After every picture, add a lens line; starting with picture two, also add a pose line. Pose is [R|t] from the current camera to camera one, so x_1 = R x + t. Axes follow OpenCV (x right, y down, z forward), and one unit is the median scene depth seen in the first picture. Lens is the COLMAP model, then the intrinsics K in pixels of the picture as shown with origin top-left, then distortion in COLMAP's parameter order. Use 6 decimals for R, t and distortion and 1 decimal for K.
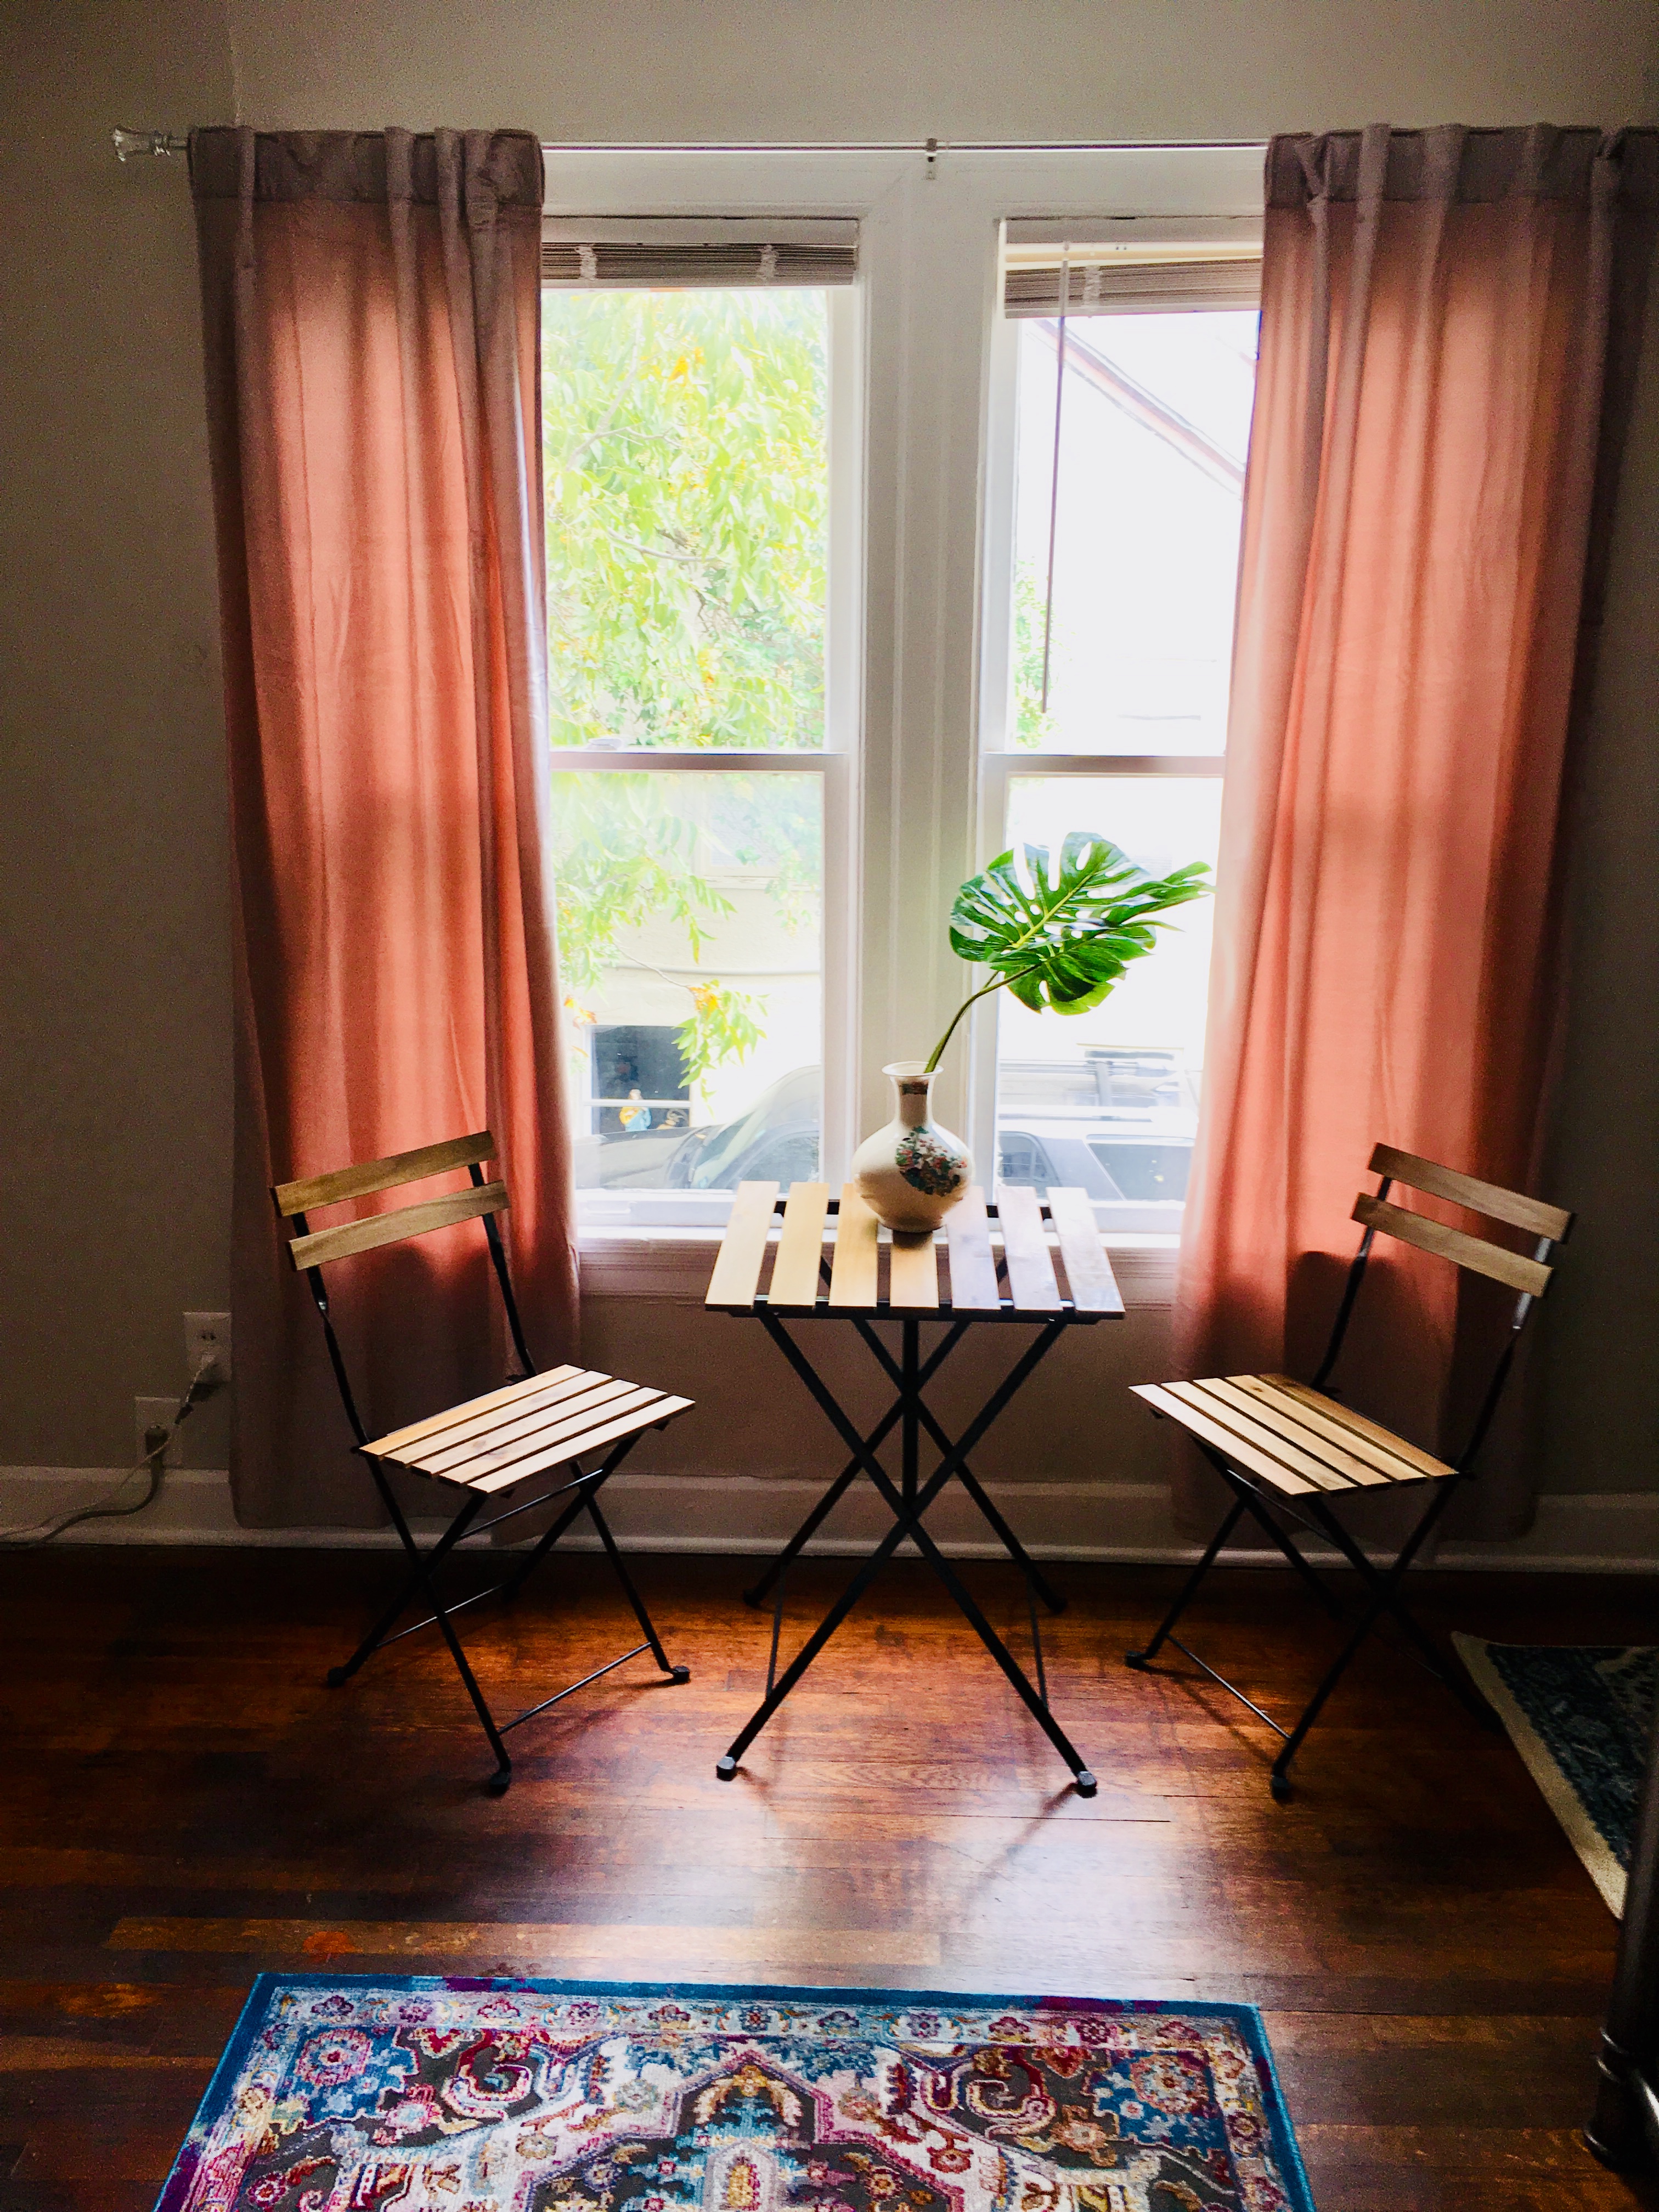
lens RADIAL K [[1903.7, 0, 828.6], [0, 1903.7, 1095.2], [0, 0, 1]] dist [0.080033, -0.086537]
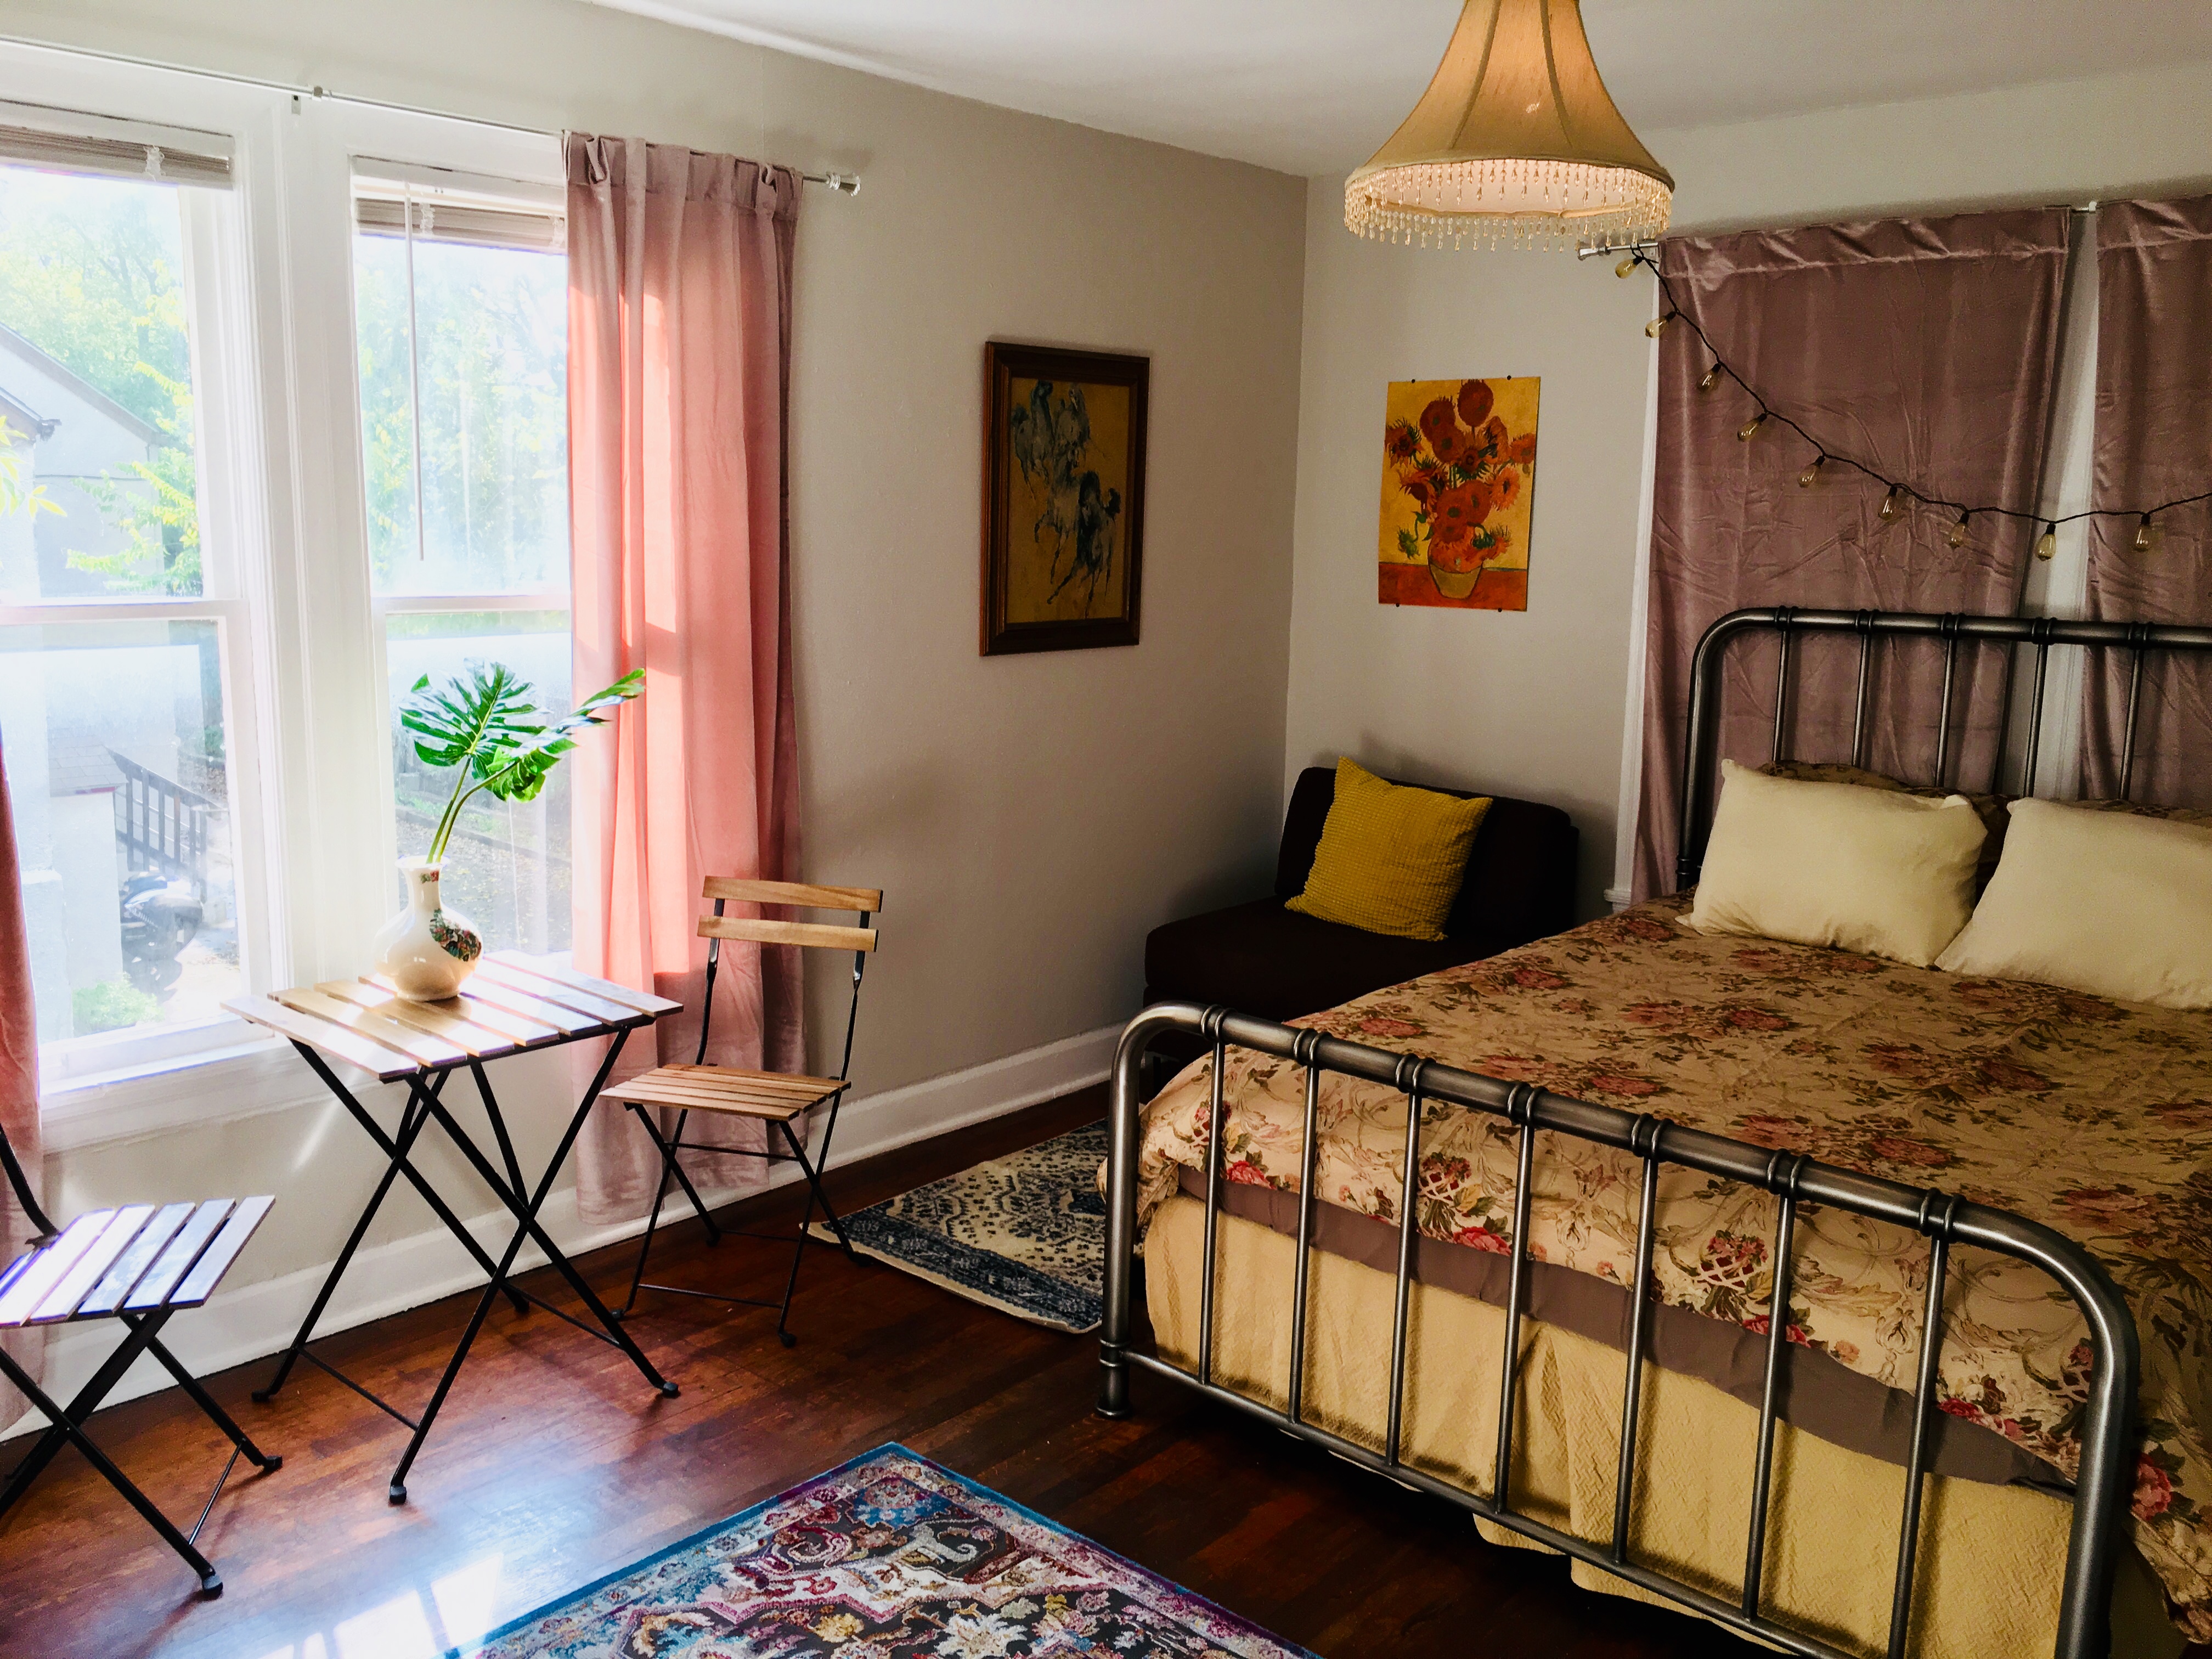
lens RADIAL K [[1903.7, 0, 1100.2], [0, 1903.7, 835.2], [0, 0, 1]] dist [0.080033, -0.086537]
pose [[0.643083, -0.128551, 0.754930, -0.584459], [0.170823, 0.985051, 0.022222, 0.015589], [-0.746501, 0.114668, 0.655429, -0.089137]]
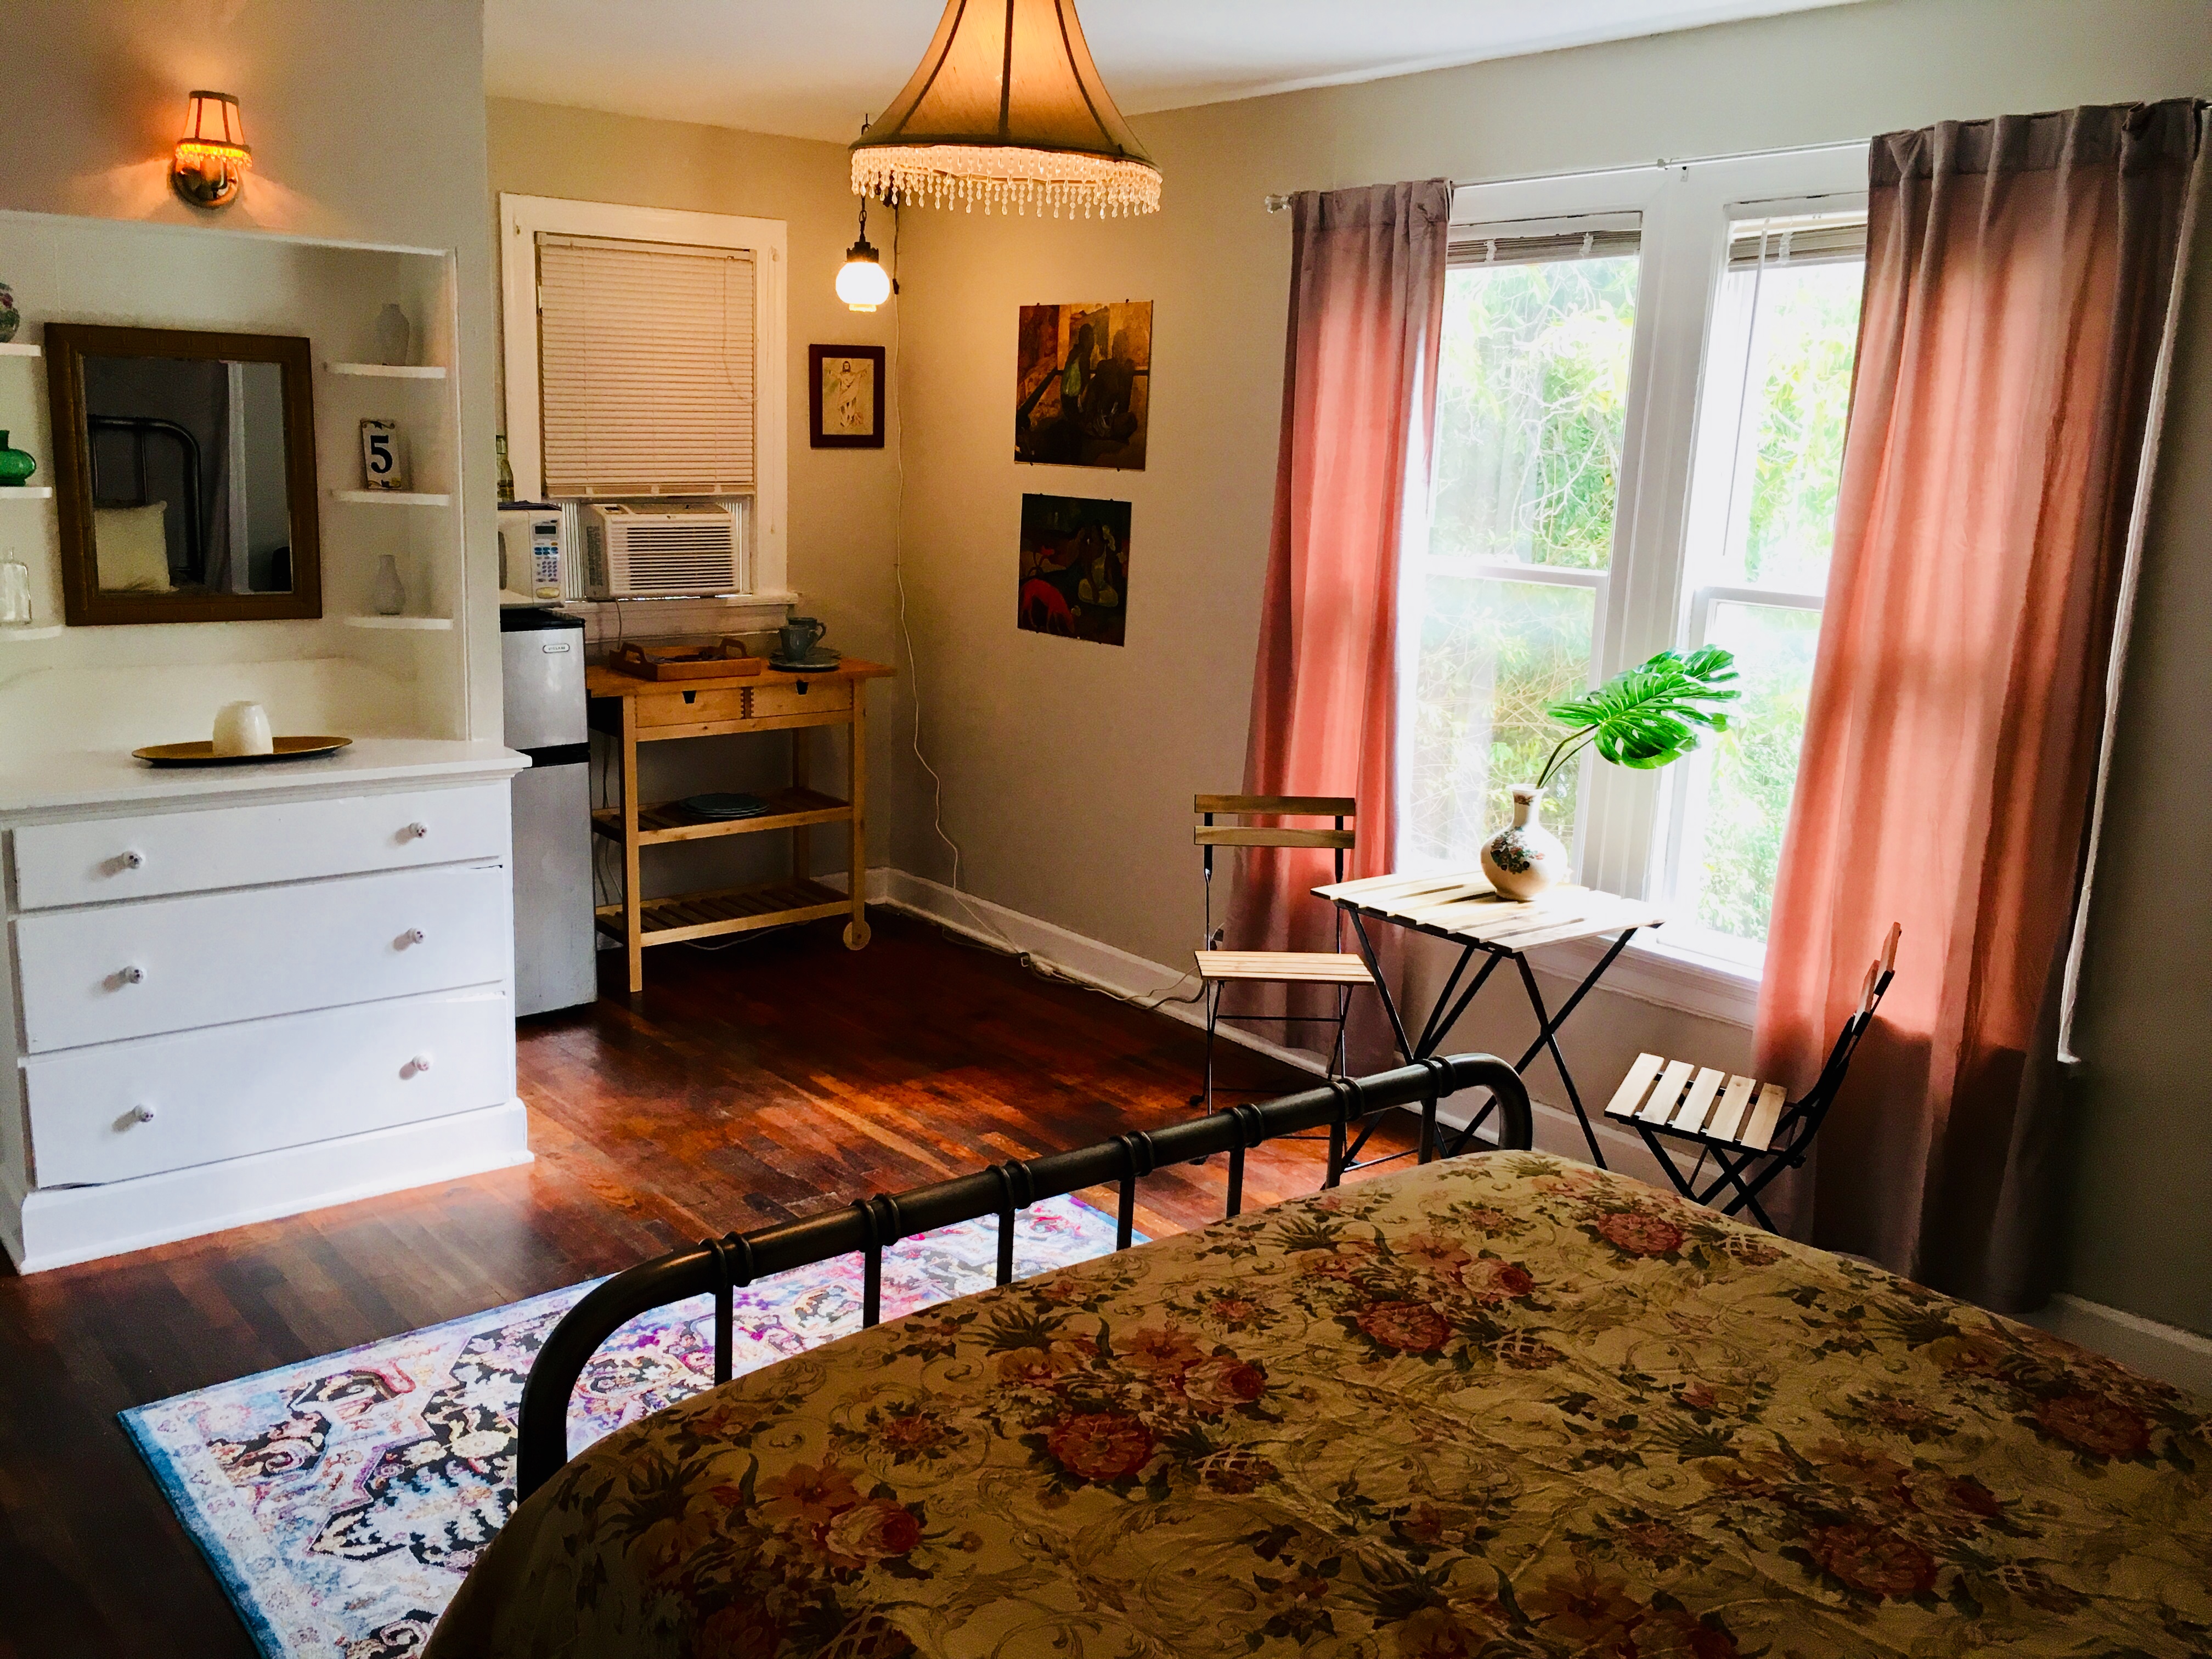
lens RADIAL K [[1903.7, 0, 1100.2], [0, 1903.7, 835.2], [0, 0, 1]] dist [0.080033, -0.086537]
pose [[0.648687, 0.175018, -0.740658, 0.924238], [-0.223577, 0.974080, 0.034361, 0.044866], [0.727474, 0.143305, 0.671003, -0.205413]]
